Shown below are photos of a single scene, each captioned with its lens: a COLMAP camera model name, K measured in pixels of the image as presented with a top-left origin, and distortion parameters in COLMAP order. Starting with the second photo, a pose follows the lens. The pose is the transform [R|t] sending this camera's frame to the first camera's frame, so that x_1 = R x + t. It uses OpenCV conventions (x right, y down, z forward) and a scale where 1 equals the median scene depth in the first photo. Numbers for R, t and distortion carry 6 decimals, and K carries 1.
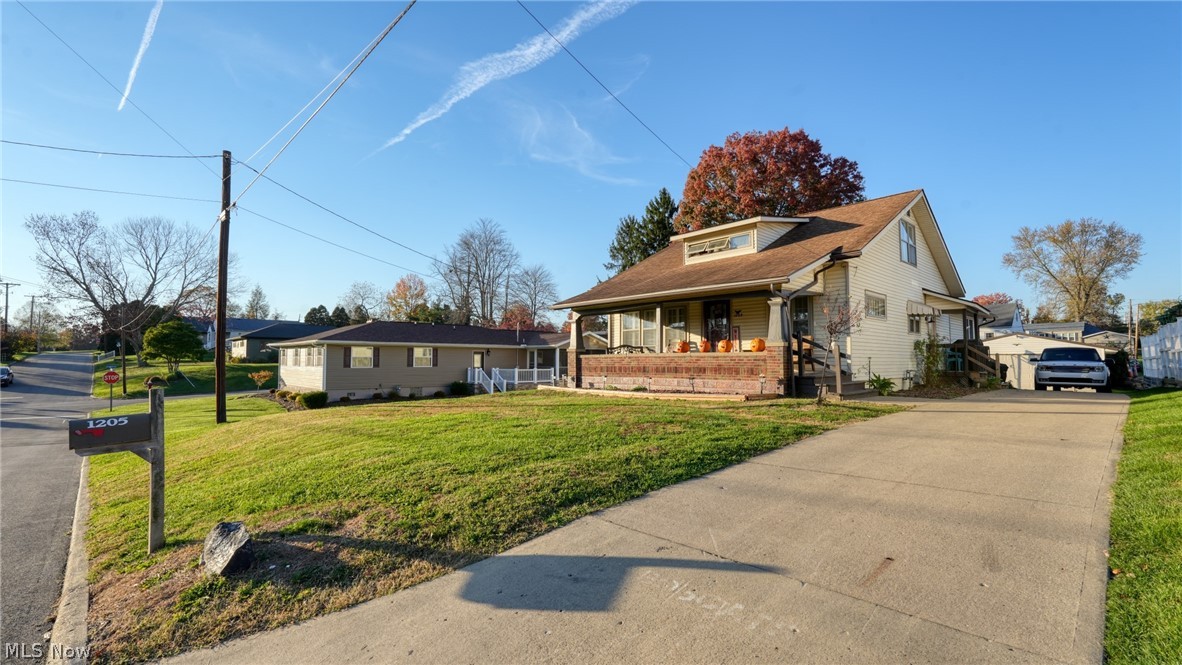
lens RADIAL K [[521.2, 0, 591.0], [0, 521.2, 332.5], [0, 0, 1]] dist [-0.001361, 0.000220]
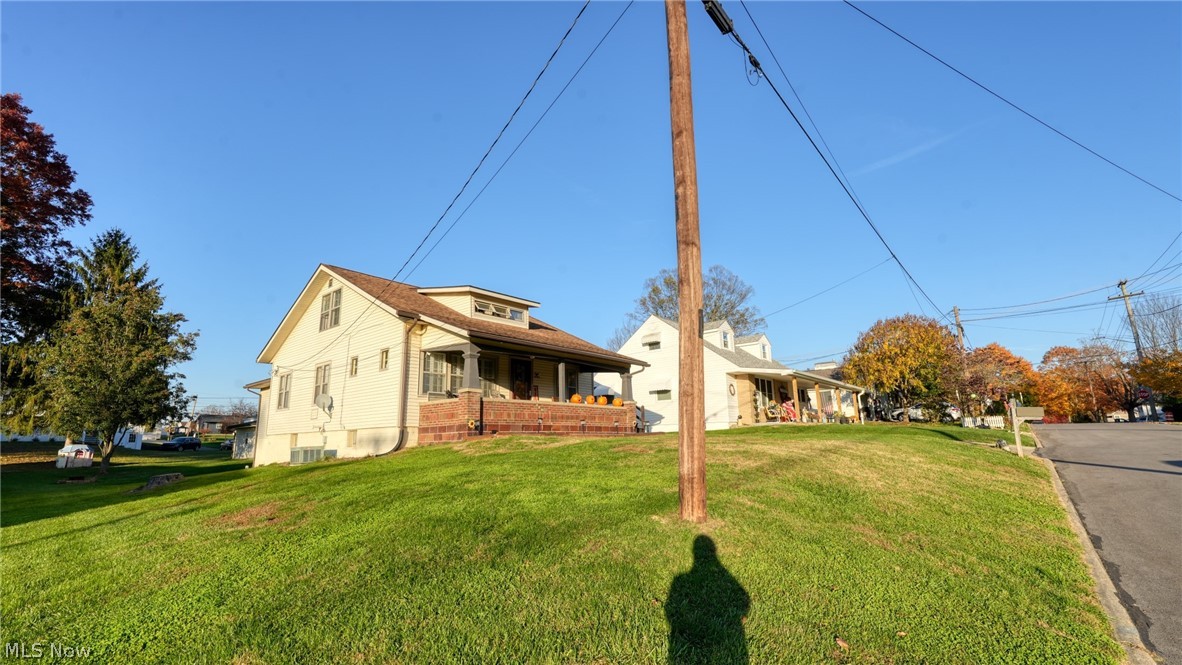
lens RADIAL K [[521.2, 0, 591.0], [0, 521.2, 332.5], [0, 0, 1]] dist [-0.001361, 0.000220]
pose [[-0.087697, 0.211818, 0.973367, -0.238711], [-0.040072, 0.975590, -0.215912, 0.031469], [-0.995341, -0.057940, -0.077069, 0.244208]]
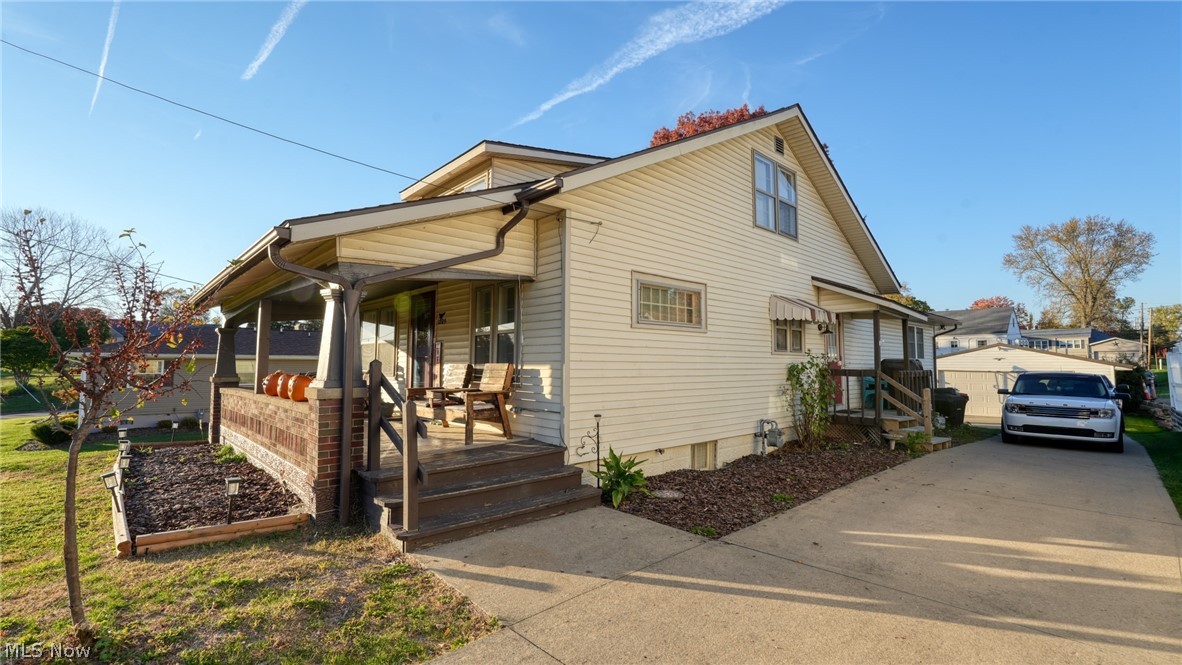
lens RADIAL K [[521.2, 0, 591.0], [0, 521.2, 332.5], [0, 0, 1]] dist [-0.001361, 0.000220]
pose [[0.999963, 0.001828, -0.008390, 0.108407], [-0.001894, 0.999967, -0.007850, -0.004237], [0.008376, 0.007866, 0.999934, 0.110489]]
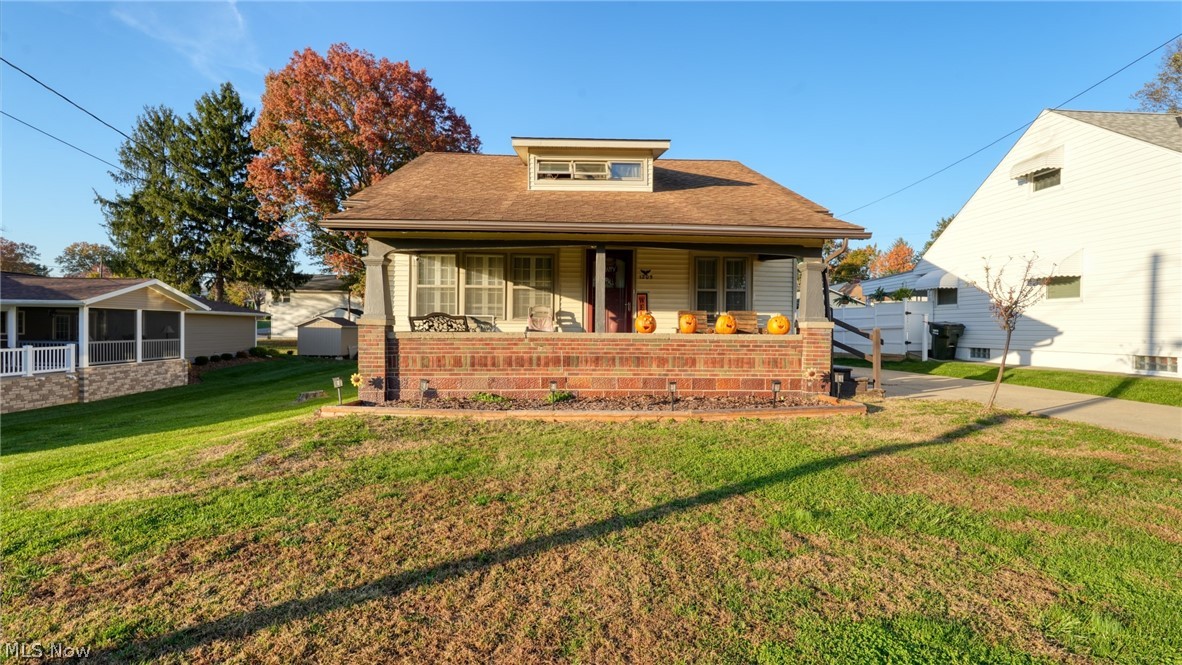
lens RADIAL K [[521.2, 0, 591.0], [0, 521.2, 332.5], [0, 0, 1]] dist [-0.001361, 0.000220]
pose [[0.652440, 0.002168, 0.757837, -0.072505], [-0.052901, 0.997687, 0.042690, 0.003650], [-0.755992, -0.067943, 0.651045, 0.150484]]
